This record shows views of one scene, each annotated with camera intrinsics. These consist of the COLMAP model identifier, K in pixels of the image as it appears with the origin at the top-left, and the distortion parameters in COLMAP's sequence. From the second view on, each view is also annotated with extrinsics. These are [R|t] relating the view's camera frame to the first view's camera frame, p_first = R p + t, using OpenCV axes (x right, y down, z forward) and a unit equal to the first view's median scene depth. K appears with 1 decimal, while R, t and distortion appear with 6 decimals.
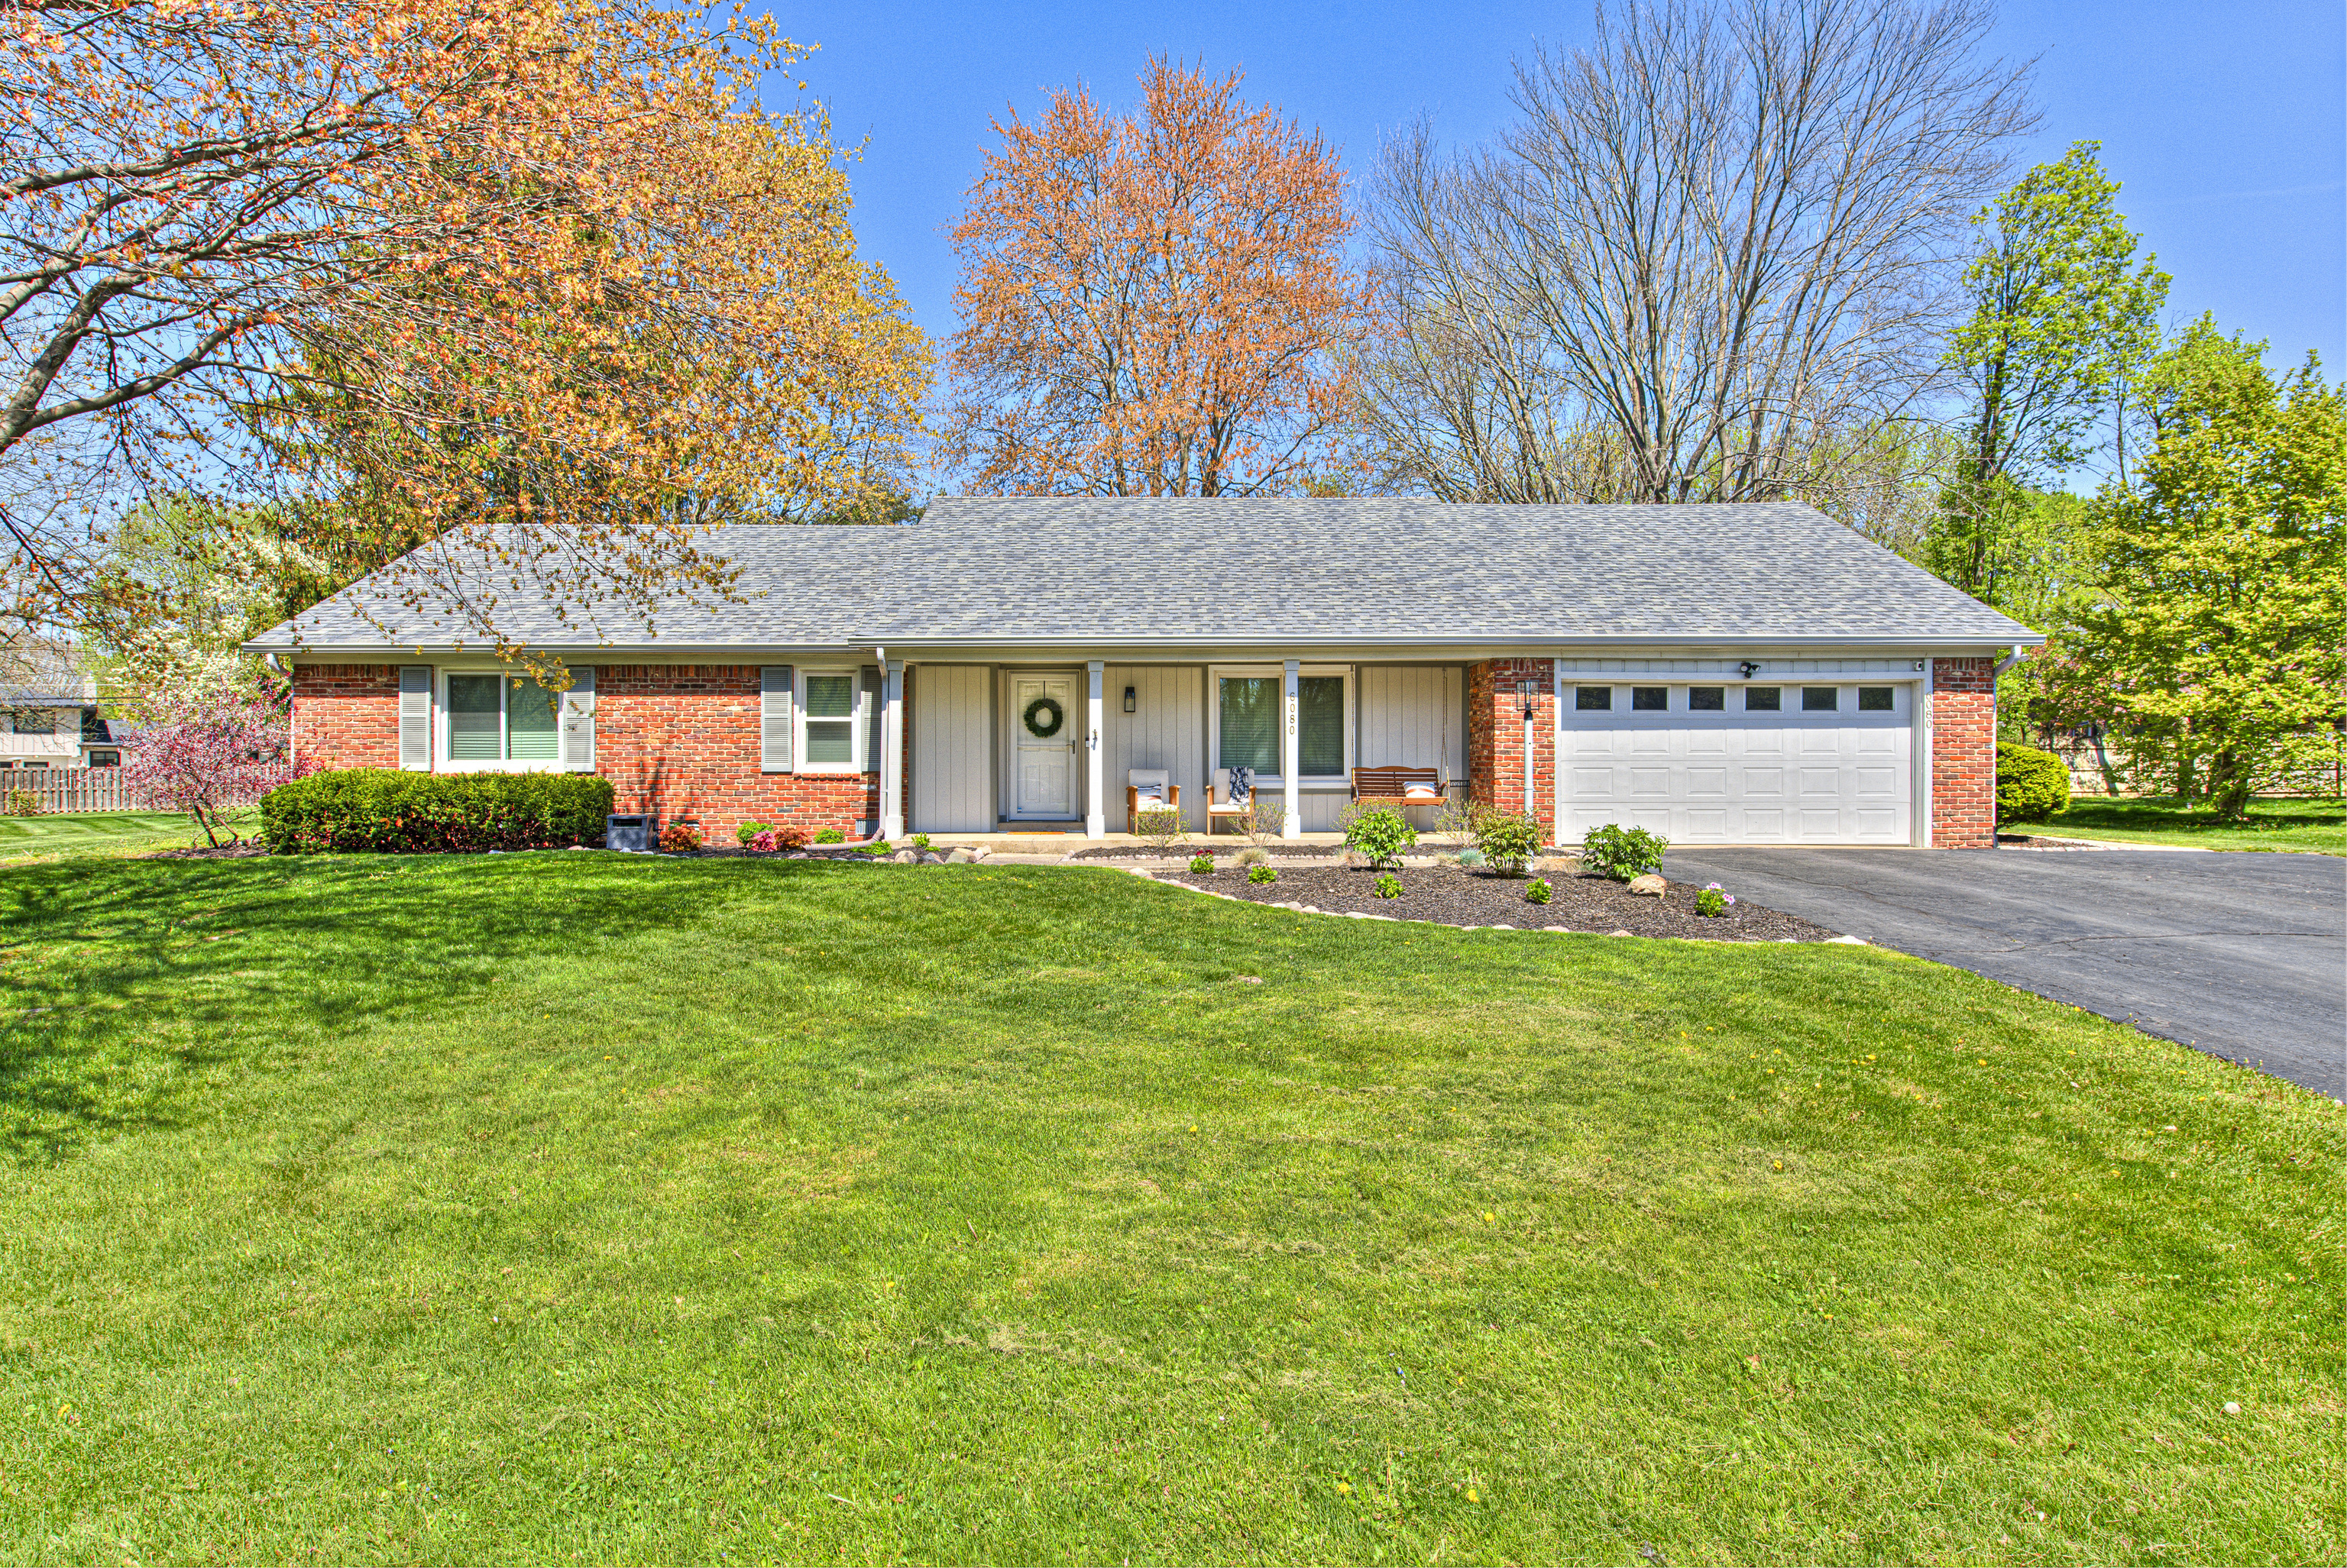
lens RADIAL K [[1274.9, 0, 1166.4], [0, 1274.9, 779.0], [0, 0, 1]] dist [-0.003279, -0.000896]
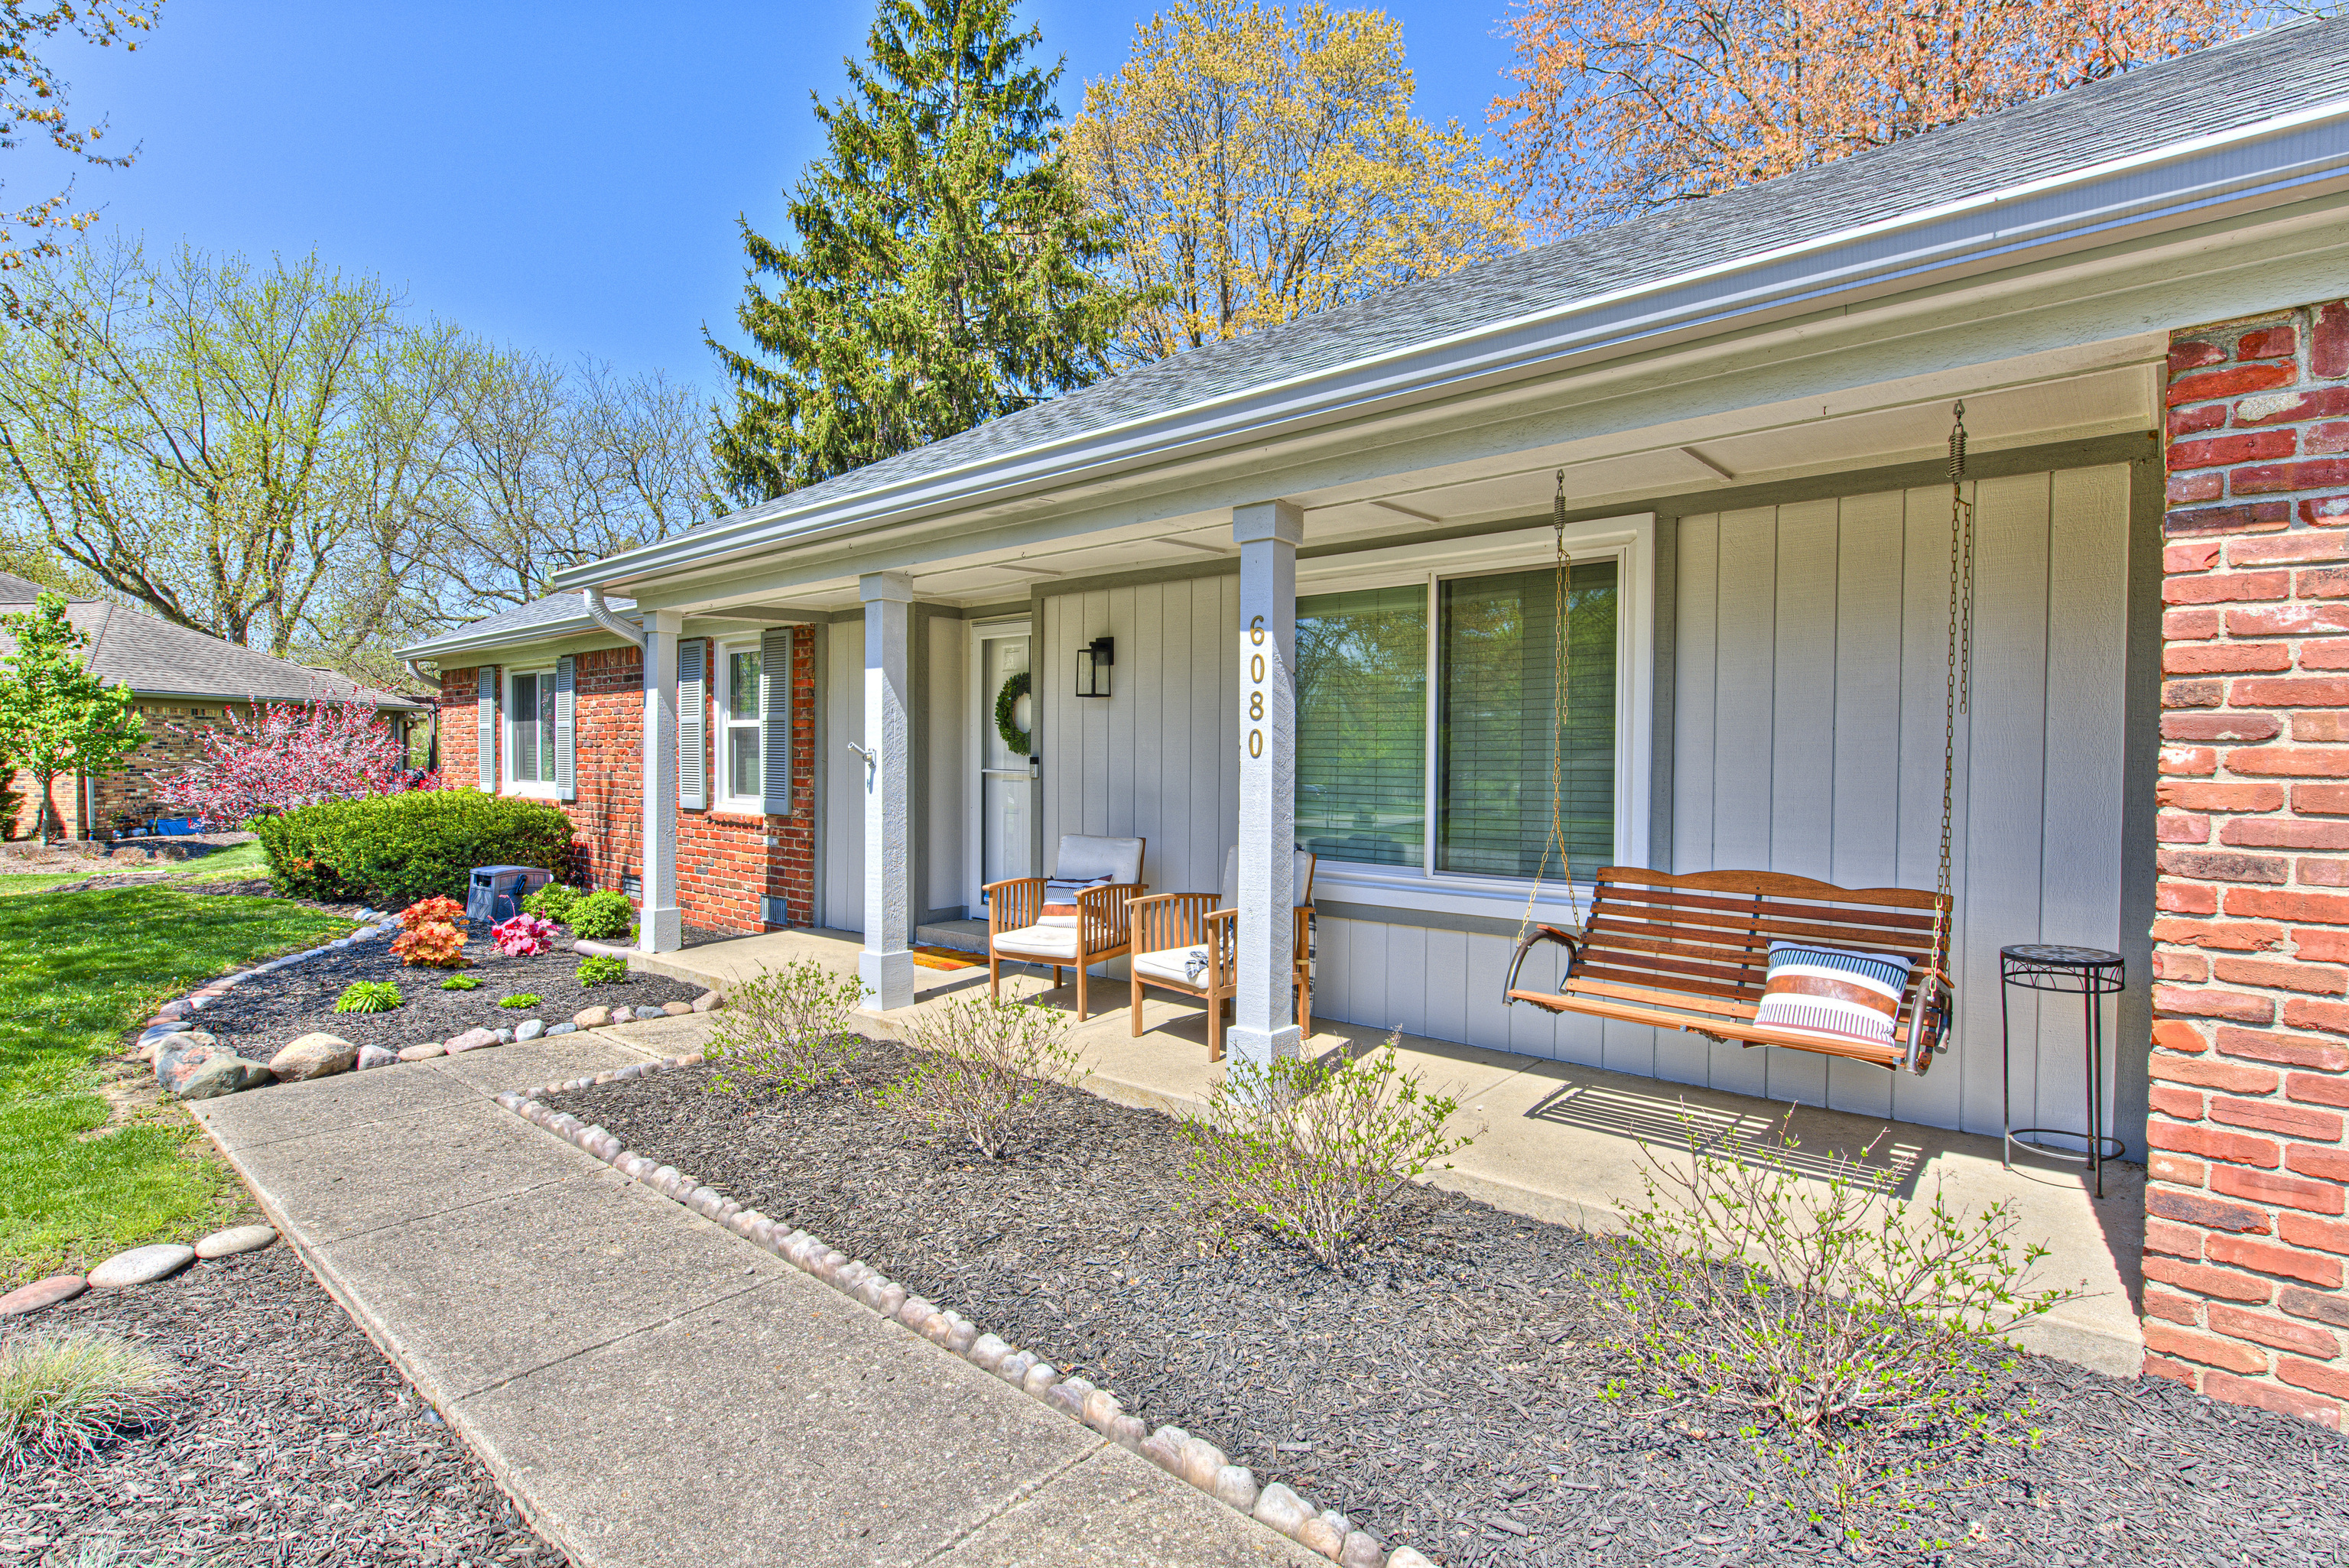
lens RADIAL K [[1166.4, 0, 1174.5], [0, 1166.4, 784.0], [0, 0, 1]] dist [-0.000681, 0.000163]
pose [[0.725474, 0.022617, -0.687878, 0.253747], [-0.012464, 0.999728, 0.019725, -0.032001], [0.688137, -0.005736, 0.725558, 0.741149]]
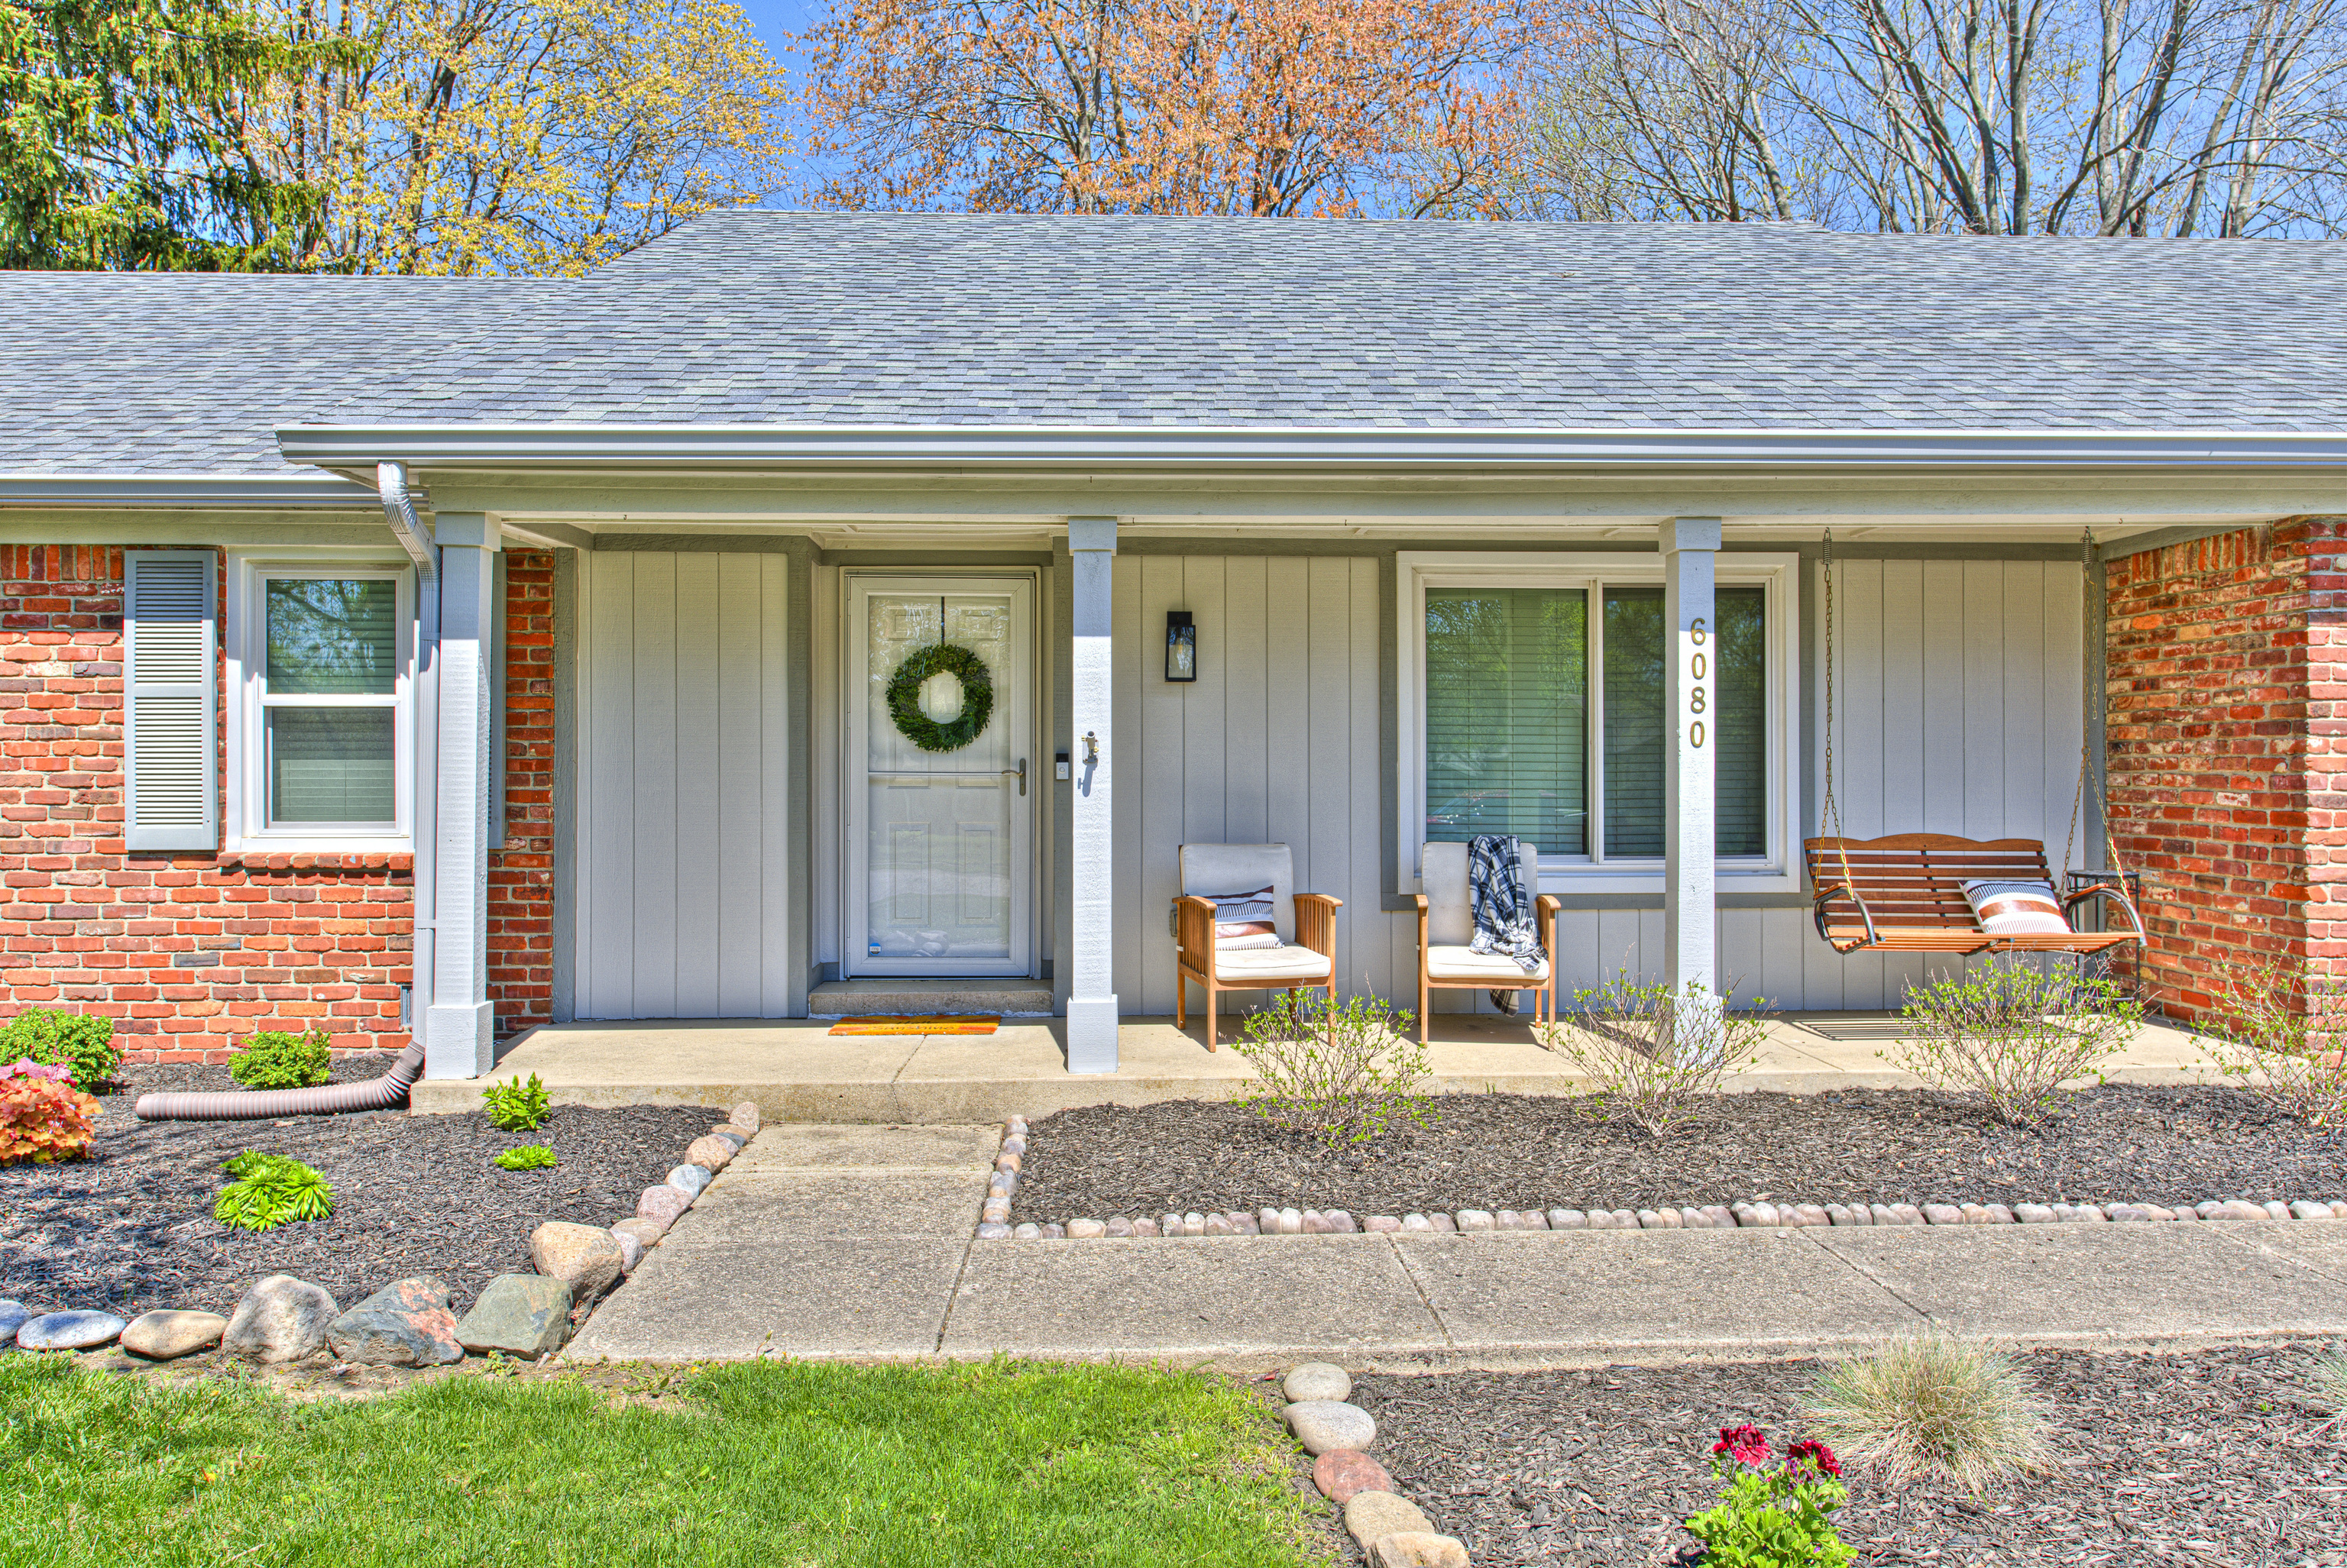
lens RADIAL K [[1579.2, 0, 1173.5], [0, 1579.2, 784.0], [0, 0, 1]] dist [-0.000573, -0.001403]
pose [[0.999916, 0.000828, 0.012958, -0.036864], [-0.000802, 0.999998, -0.002024, -0.023321], [-0.012960, 0.002013, 0.999914, 0.563257]]
